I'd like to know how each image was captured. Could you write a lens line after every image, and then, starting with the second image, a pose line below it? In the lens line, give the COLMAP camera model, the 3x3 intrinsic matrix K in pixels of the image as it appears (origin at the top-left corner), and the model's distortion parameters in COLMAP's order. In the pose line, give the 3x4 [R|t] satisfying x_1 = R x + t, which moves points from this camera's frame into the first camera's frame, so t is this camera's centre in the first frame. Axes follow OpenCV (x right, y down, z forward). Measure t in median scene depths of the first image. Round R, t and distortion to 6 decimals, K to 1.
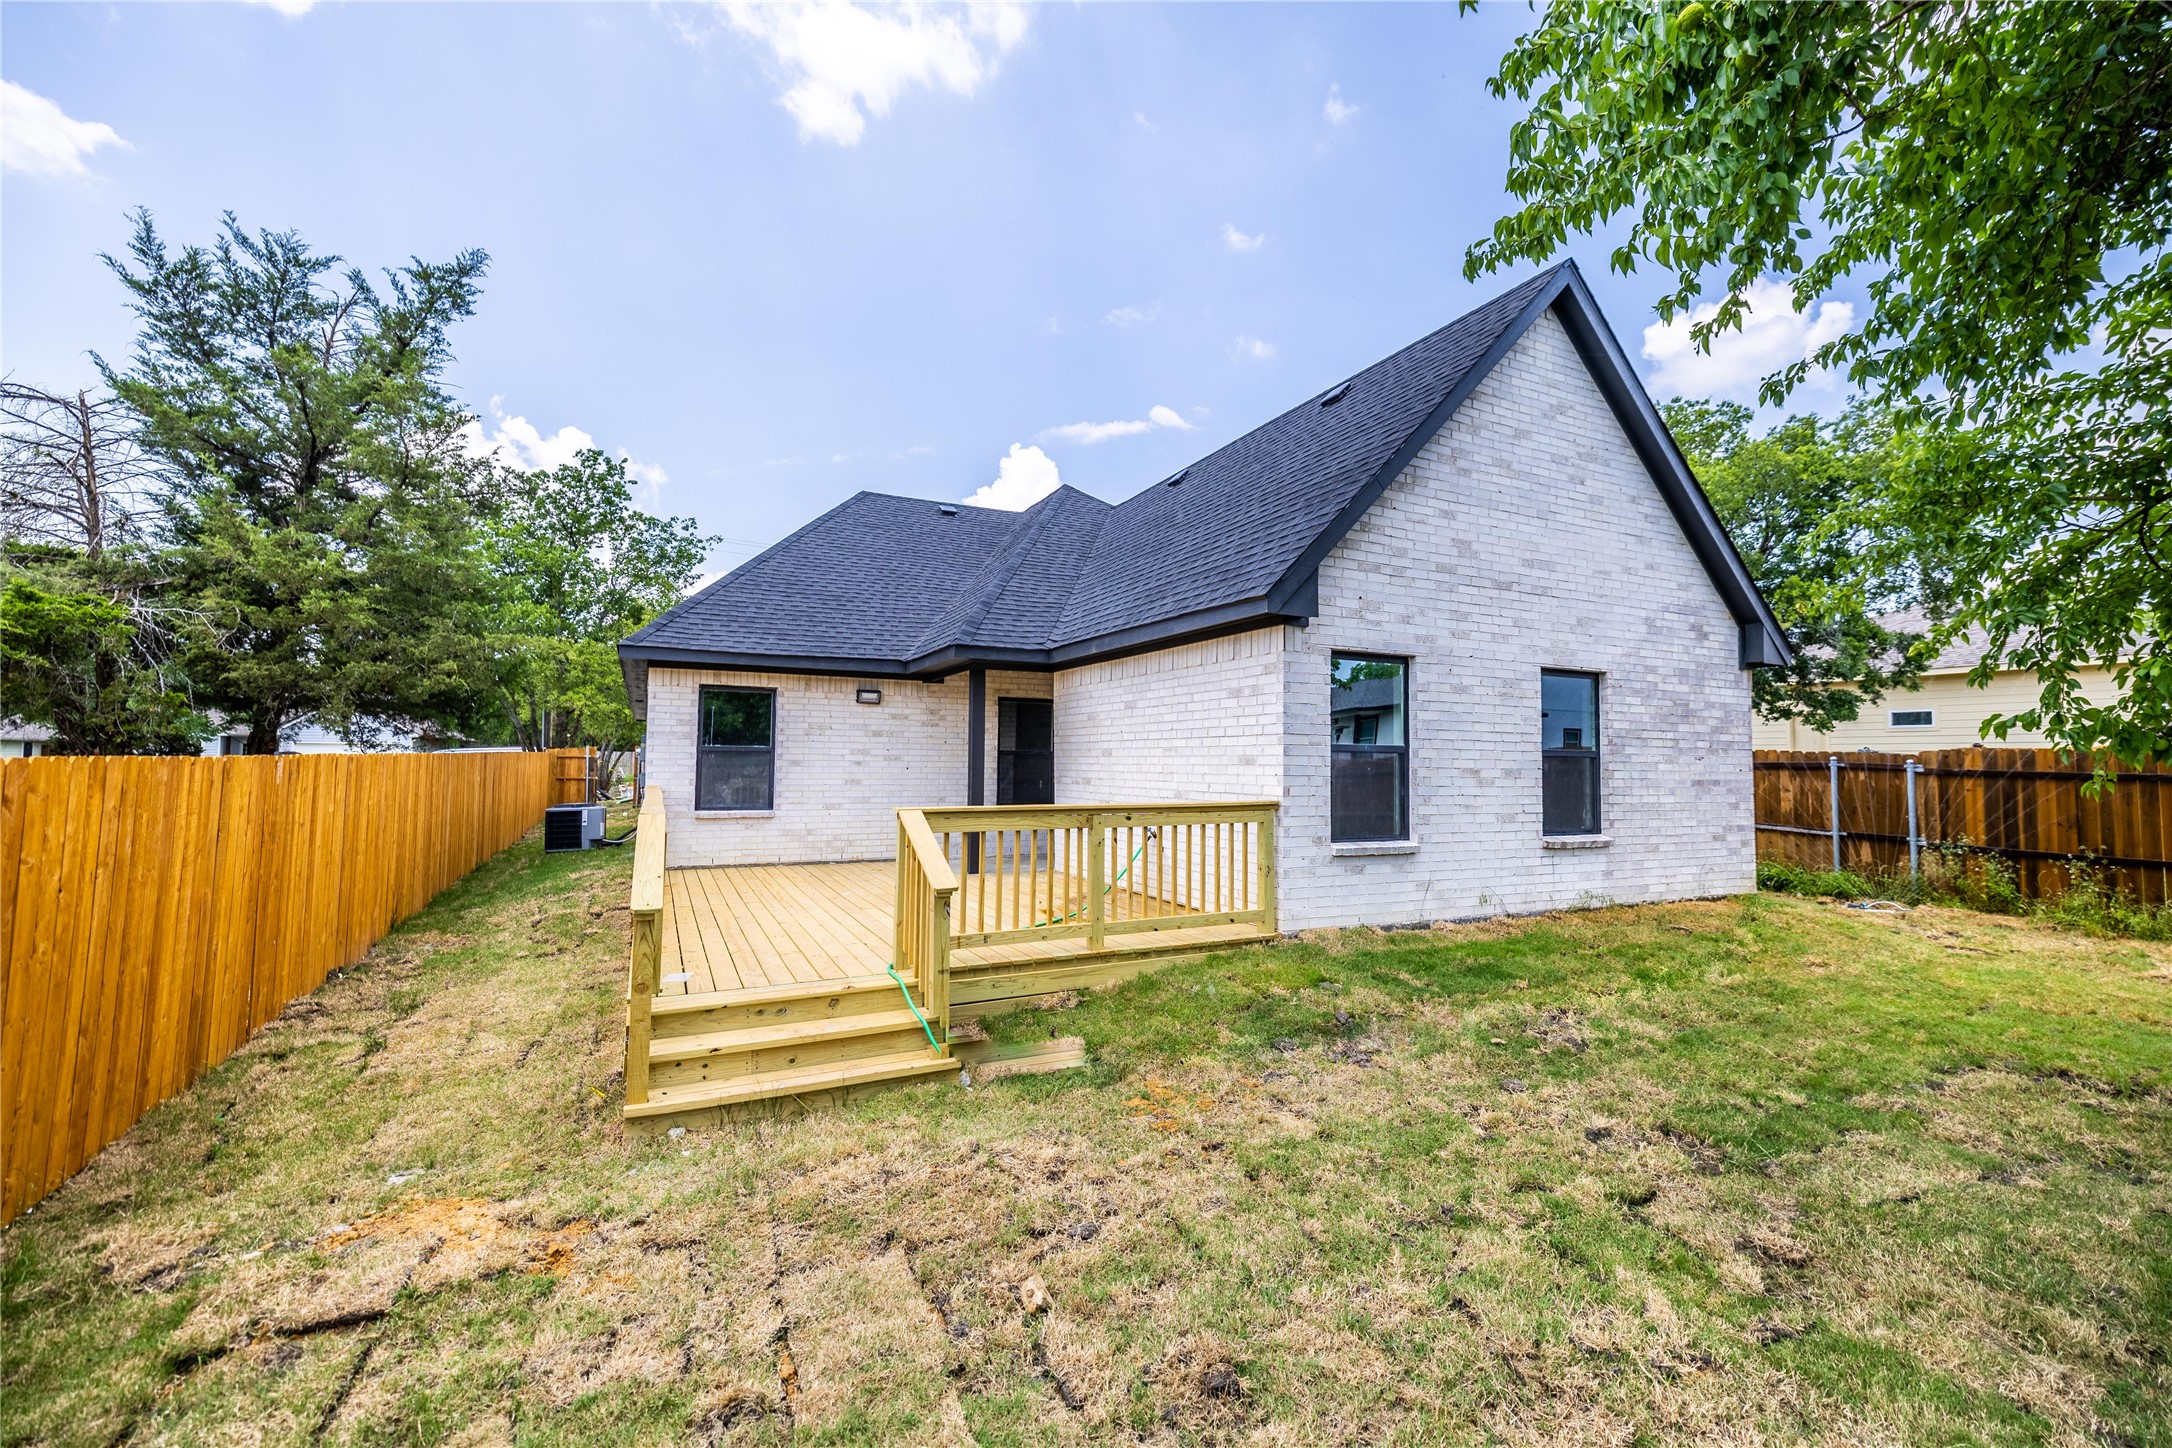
lens RADIAL K [[925.0, 0, 1086.6], [0, 925.0, 712.9], [0, 0, 1]] dist [0.002712, 0.000367]
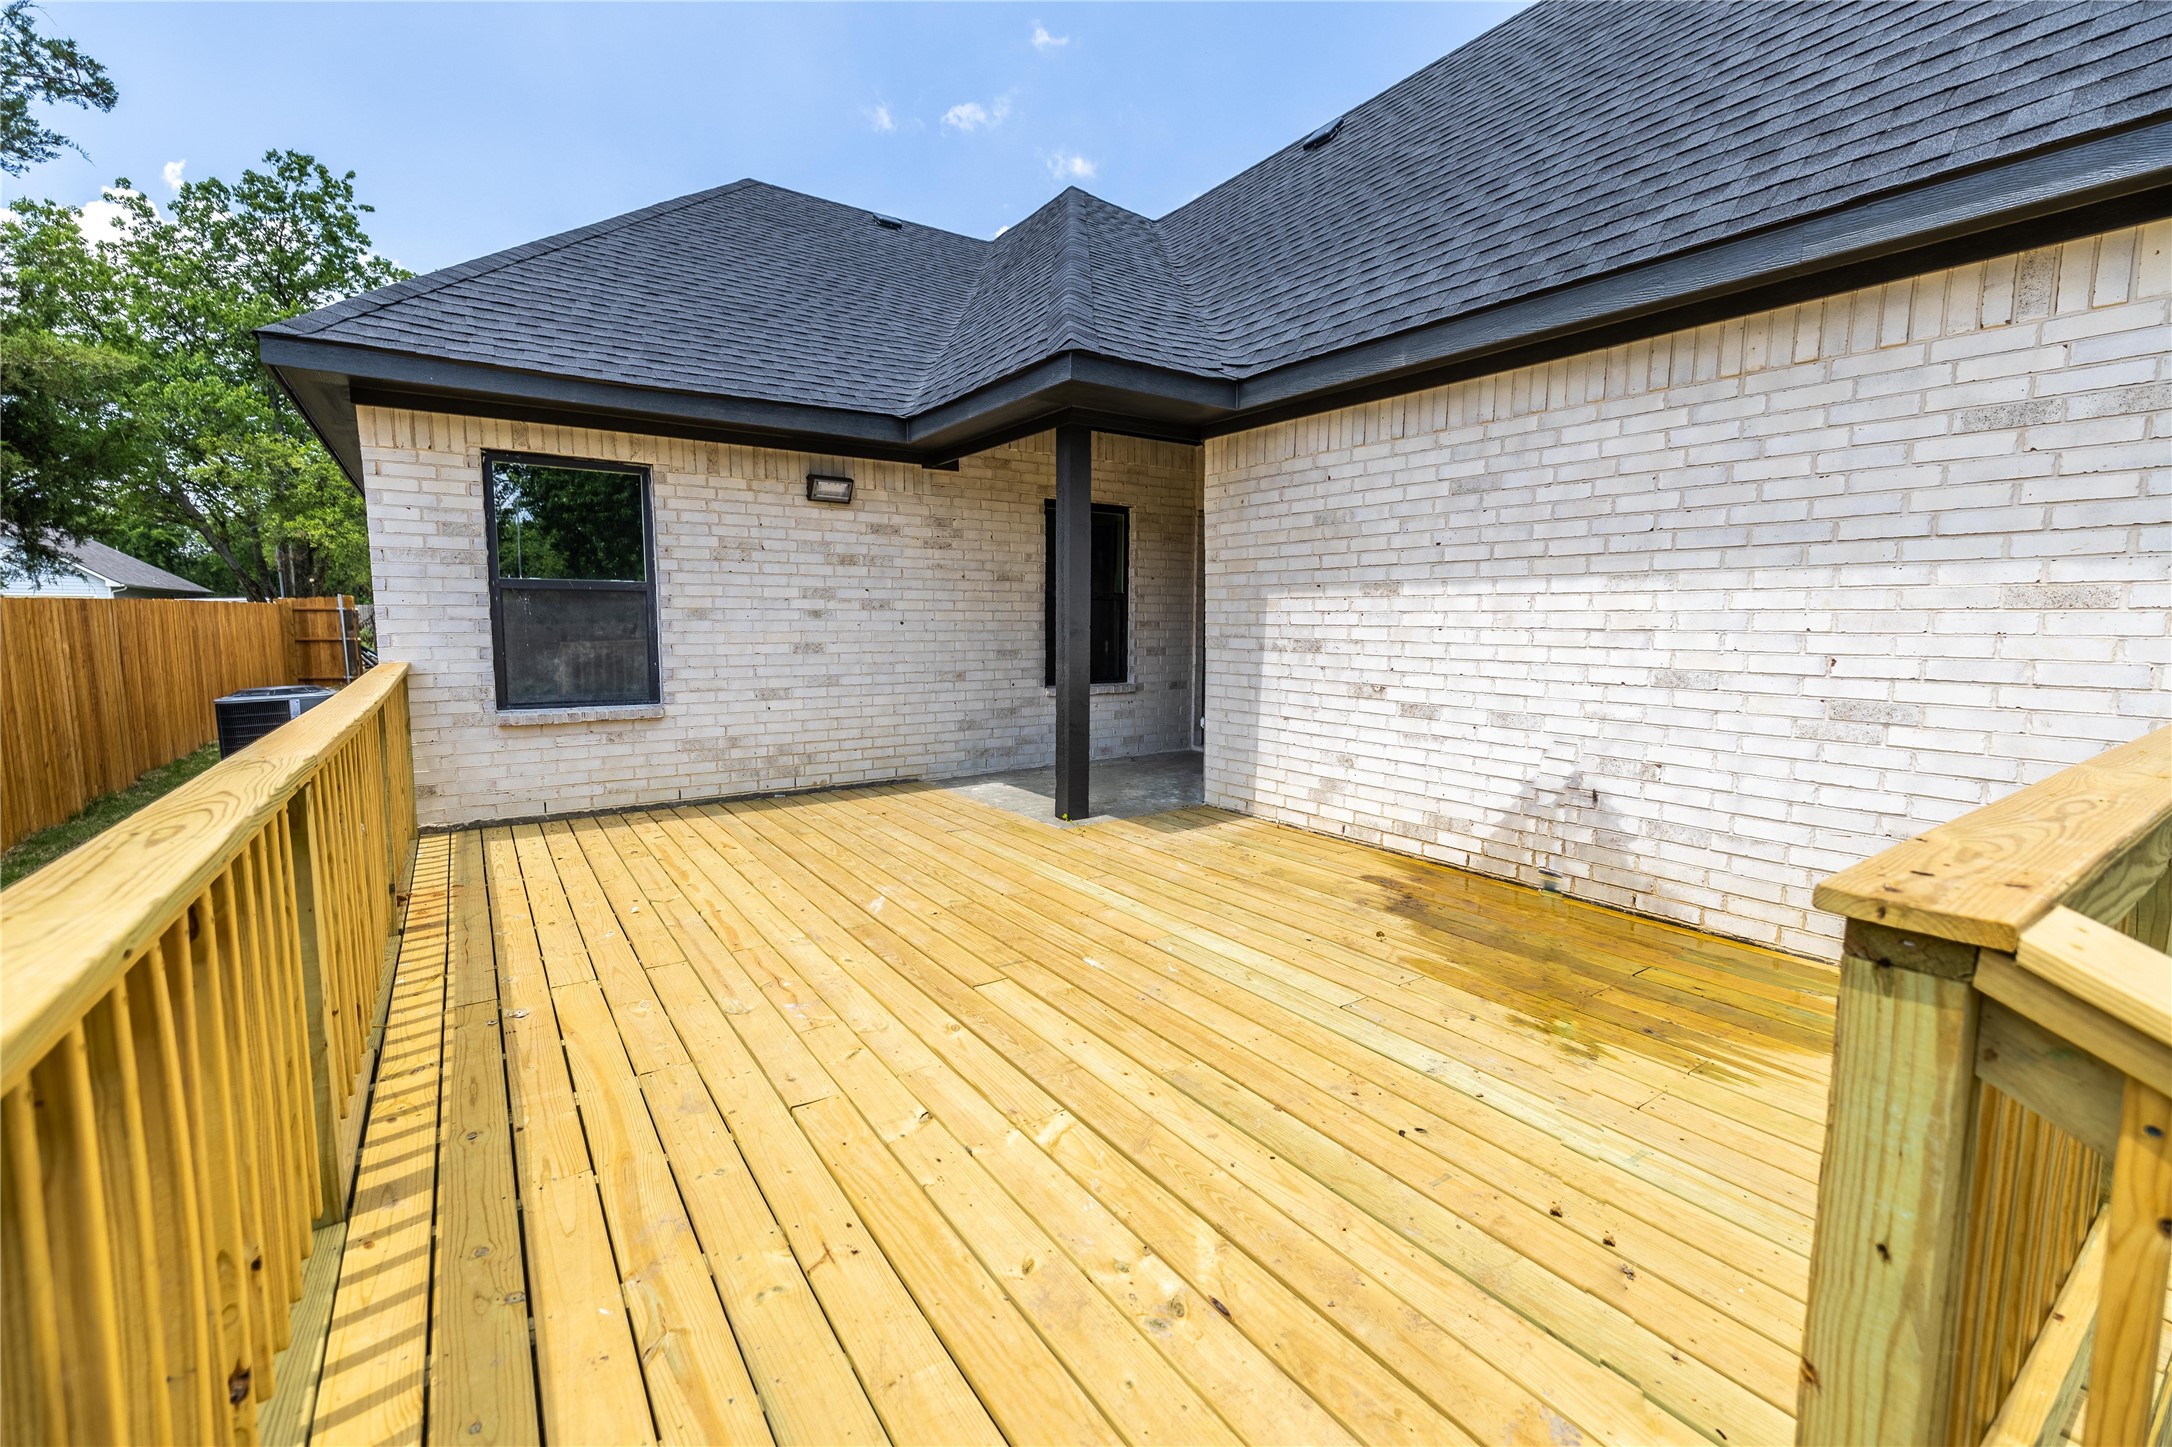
lens RADIAL K [[925.0, 0, 1086.6], [0, 925.0, 712.4], [0, 0, 1]] dist [0.002712, 0.000367]
pose [[0.988069, -0.021353, 0.152522, -0.162764], [-0.002922, 0.987565, 0.157186, 0.023995], [-0.153982, -0.155756, 0.975720, 0.406572]]
